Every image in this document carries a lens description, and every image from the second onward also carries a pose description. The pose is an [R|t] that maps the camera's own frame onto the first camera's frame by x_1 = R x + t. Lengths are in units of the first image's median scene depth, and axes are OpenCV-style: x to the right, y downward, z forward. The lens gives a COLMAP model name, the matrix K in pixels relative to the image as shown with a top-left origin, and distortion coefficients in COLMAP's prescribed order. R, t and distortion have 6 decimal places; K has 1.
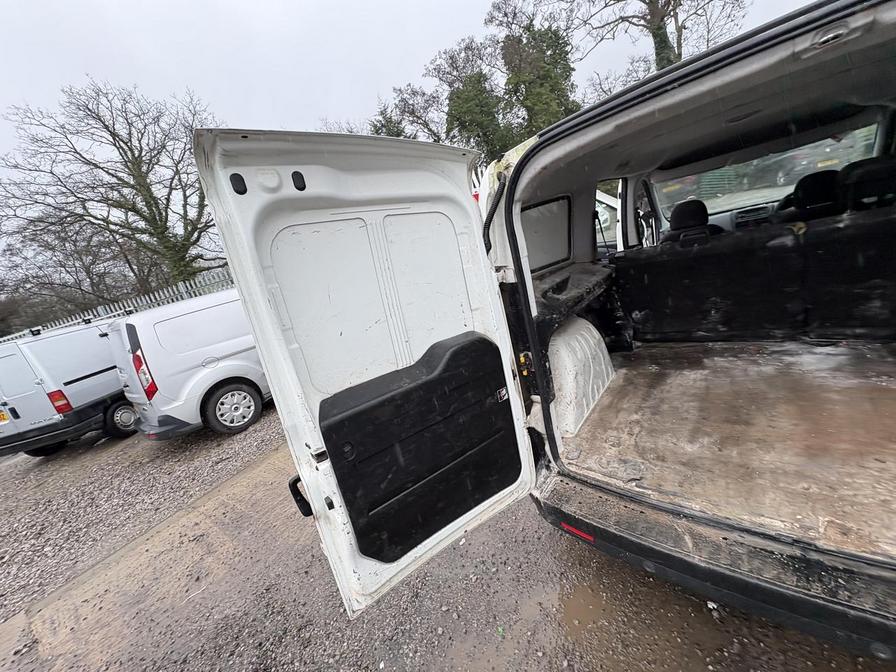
lens RADIAL K [[354.8, 0, 449.5], [0, 354.8, 336.5], [0, 0, 1]] dist [-0.001466, 0.000303]
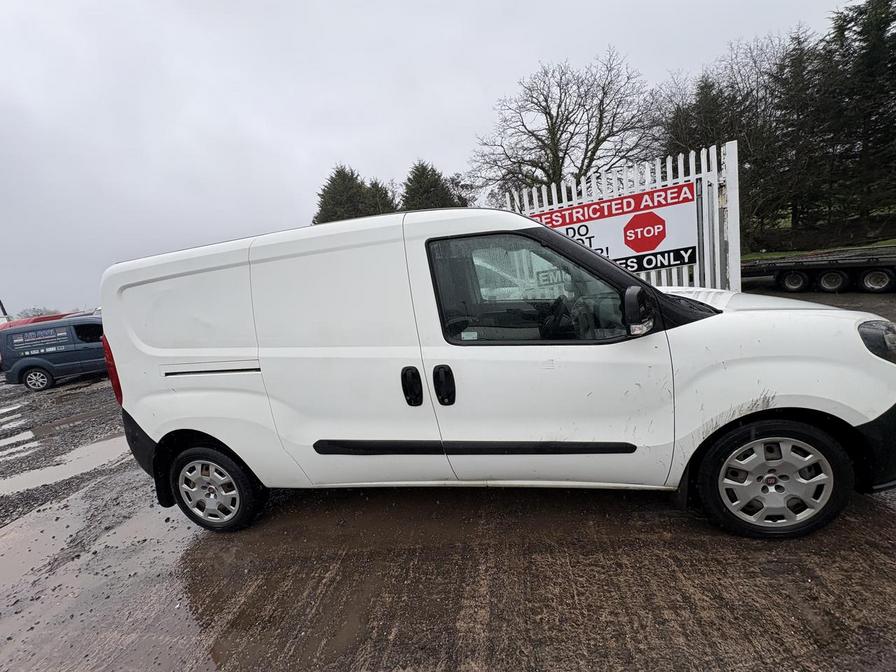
lens RADIAL K [[354.8, 0, 448.9], [0, 354.8, 335.0], [0, 0, 1]] dist [-0.001466, 0.000303]
pose [[0.486379, 0.344863, -0.802811, 0.184966], [-0.216865, 0.937709, 0.271425, -0.059407], [0.846407, 0.042086, 0.530870, 0.045814]]
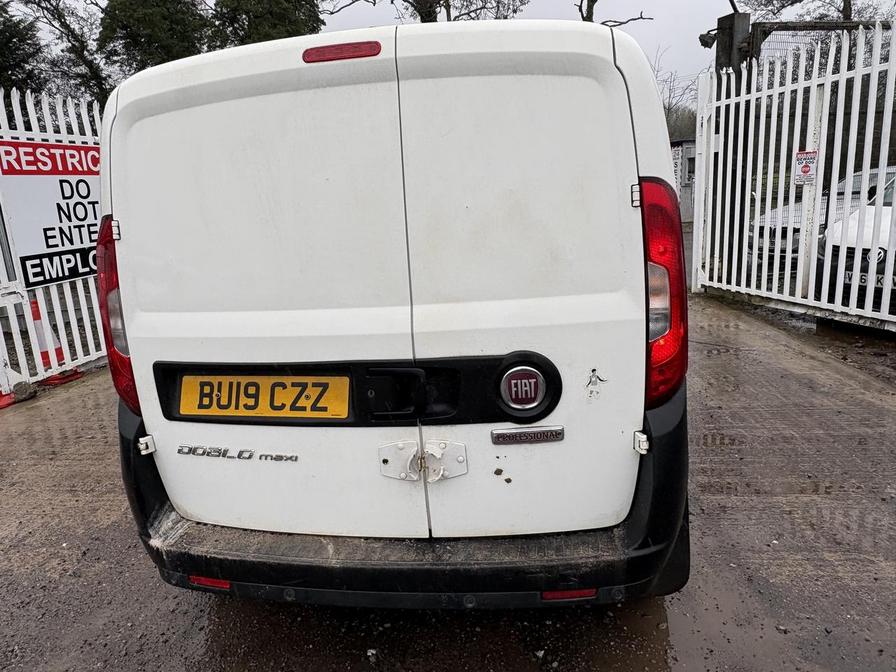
lens RADIAL K [[596.4, 0, 450.9], [0, 596.4, 331.4], [0, 0, 1]] dist [-0.002998, 0.003851]
pose [[0.843736, 0.094100, 0.528446, 0.004759], [-0.013395, 0.987898, -0.154526, 0.013339], [-0.536591, 0.123301, 0.834785, -0.022614]]
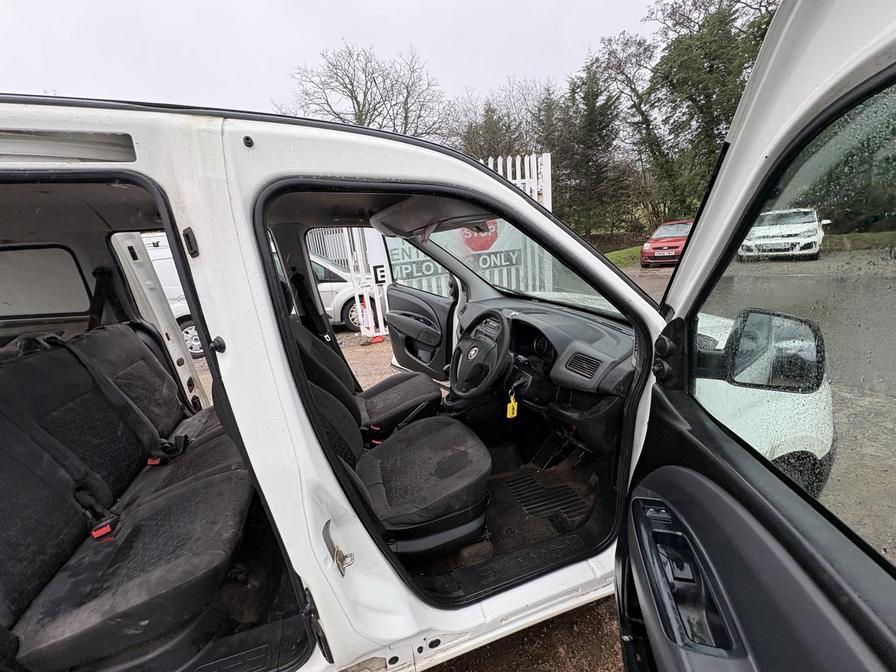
lens RADIAL K [[354.8, 0, 447.6], [0, 354.8, 335.9], [0, 0, 1]] dist [-0.001466, 0.000303]
pose [[0.832156, 0.326099, -0.448526, 0.144052], [-0.281977, 0.945282, 0.164108, -0.054512], [0.477499, -0.010089, 0.878574, 0.061754]]
